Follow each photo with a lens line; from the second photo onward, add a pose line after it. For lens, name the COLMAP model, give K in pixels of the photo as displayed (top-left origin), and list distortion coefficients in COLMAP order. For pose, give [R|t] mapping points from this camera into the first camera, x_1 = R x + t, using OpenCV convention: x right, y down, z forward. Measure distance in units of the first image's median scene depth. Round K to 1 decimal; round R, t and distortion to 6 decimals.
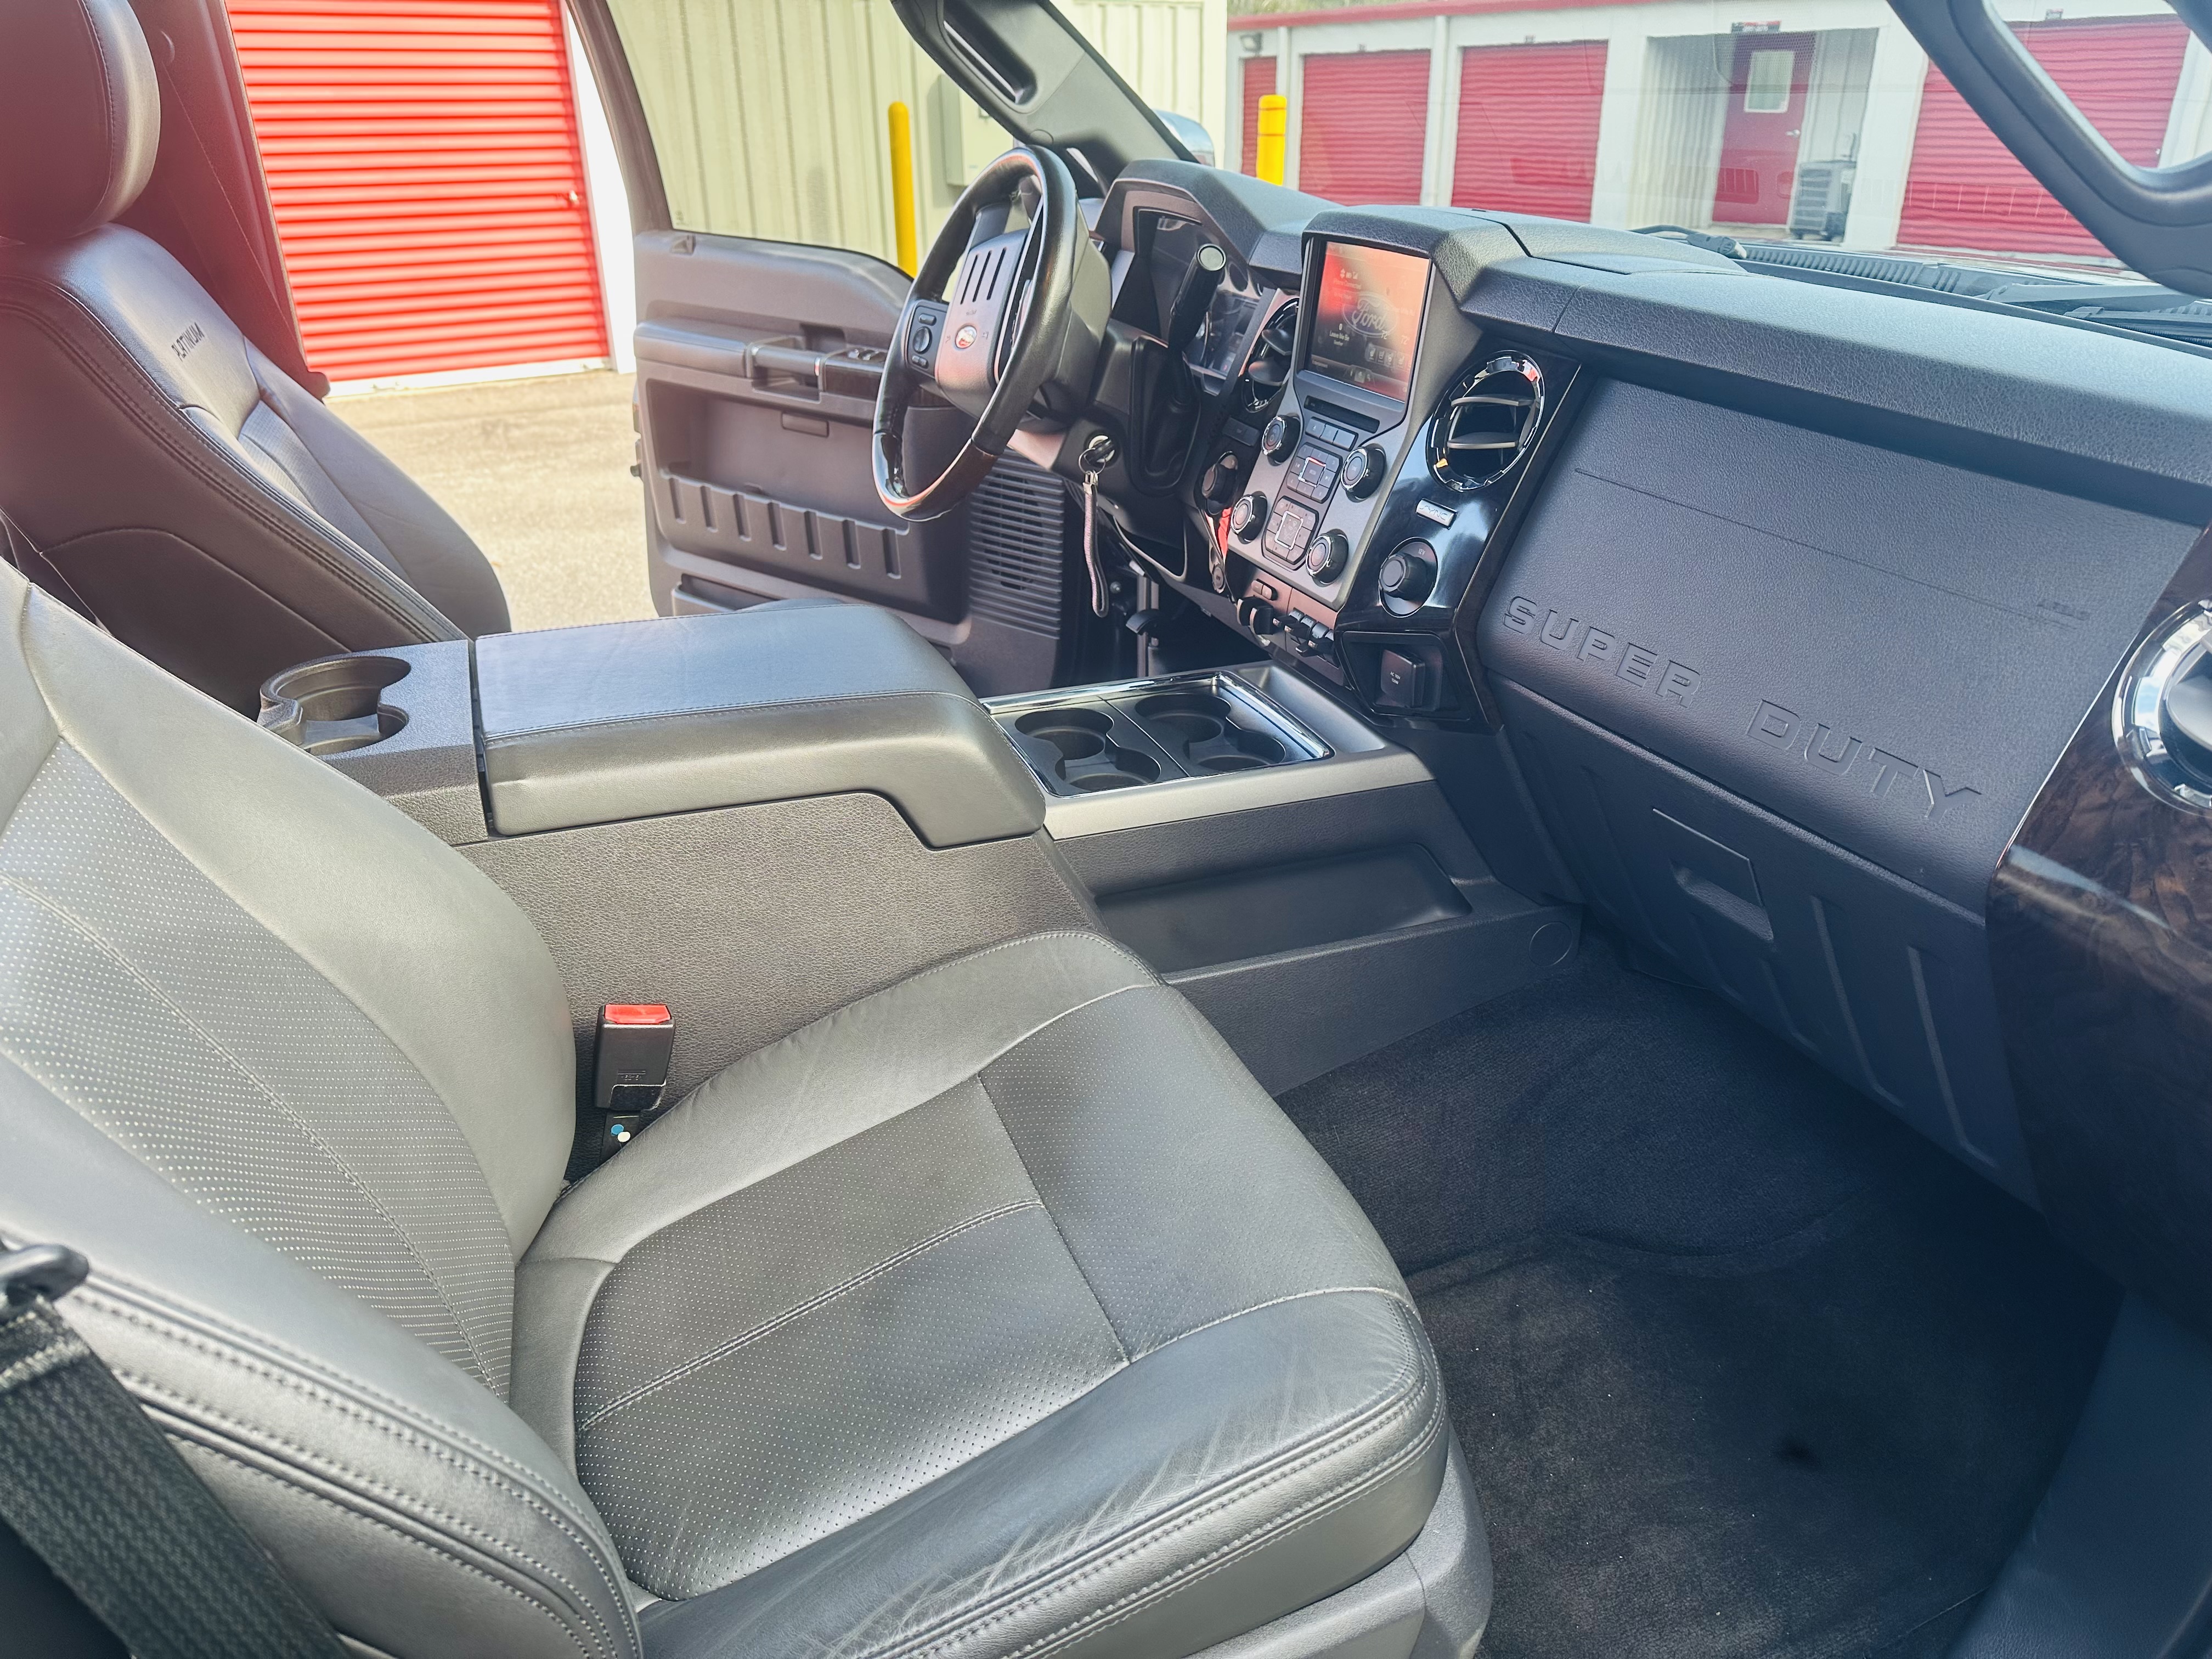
lens RADIAL K [[1566.6, 0, 1099.3], [0, 1566.6, 926.8], [0, 0, 1]] dist [0.084120, -0.124346]
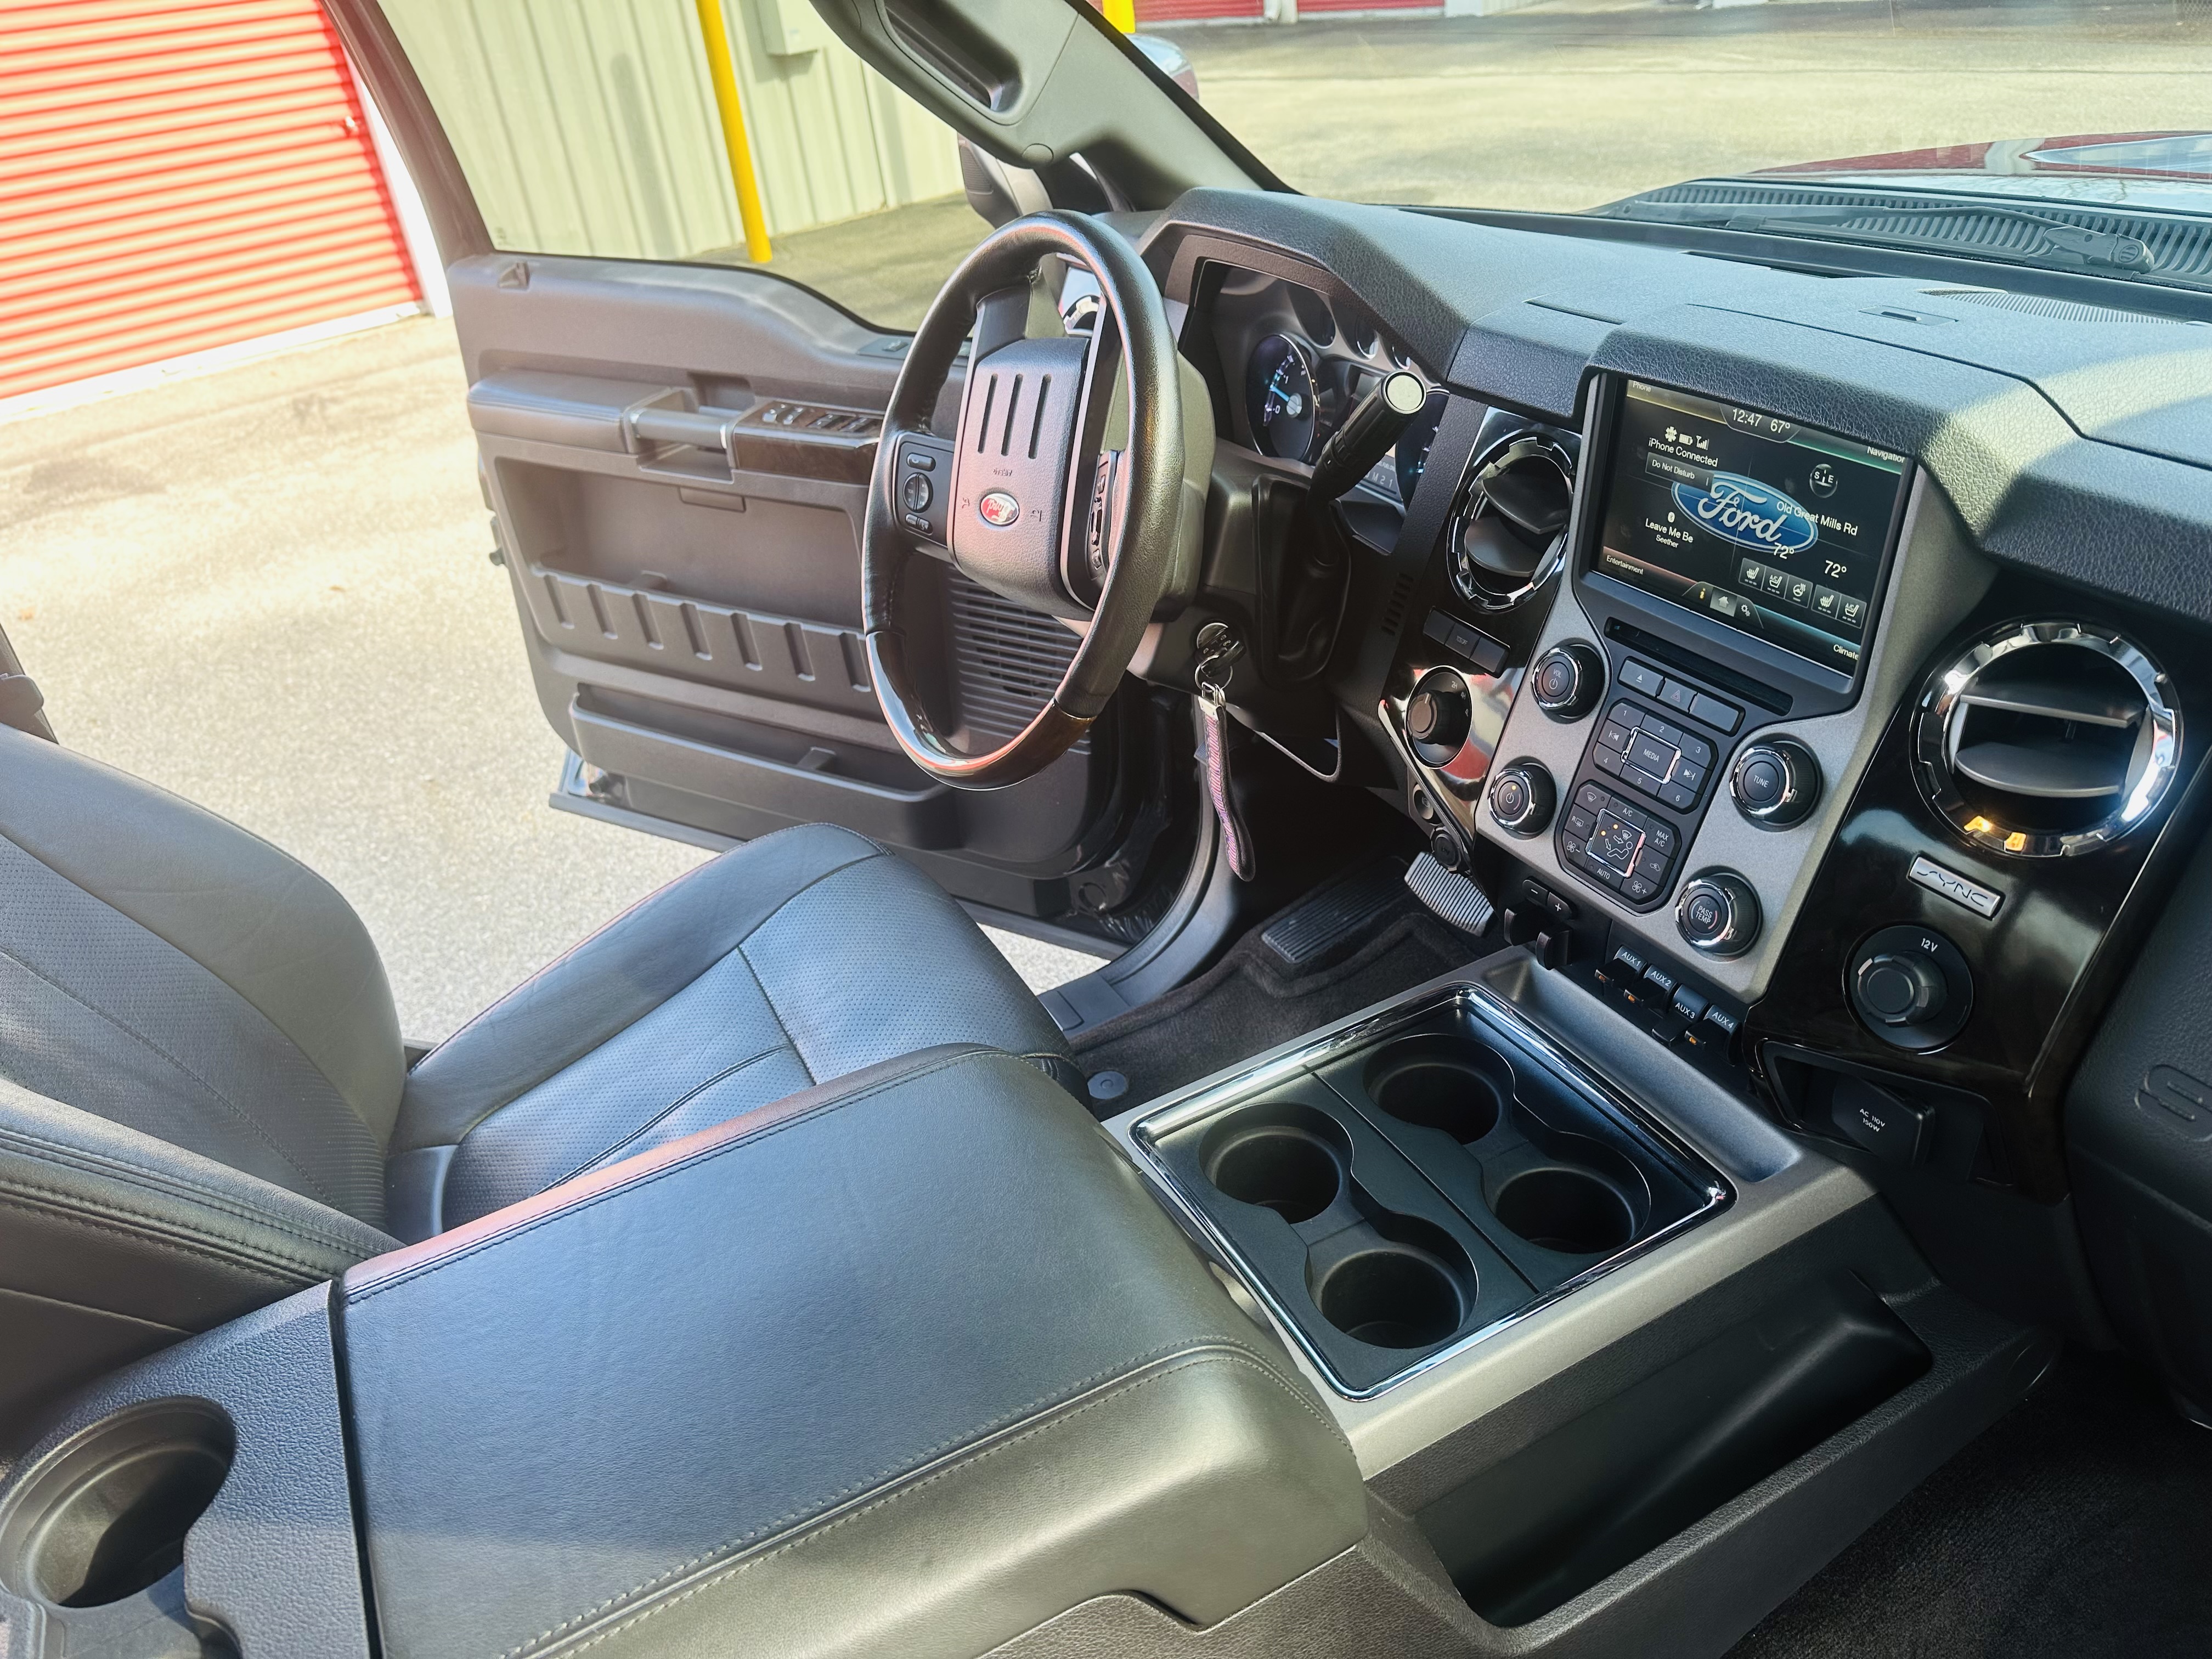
lens RADIAL K [[1551.4, 0, 1108.8], [0, 1551.4, 897.8], [0, 0, 1]] dist [0.003273, -0.000315]
pose [[0.988368, -0.142423, 0.053330, -0.057969], [0.136832, 0.985845, 0.096880, -0.159853], [-0.066373, -0.088456, 0.993866, 0.199171]]
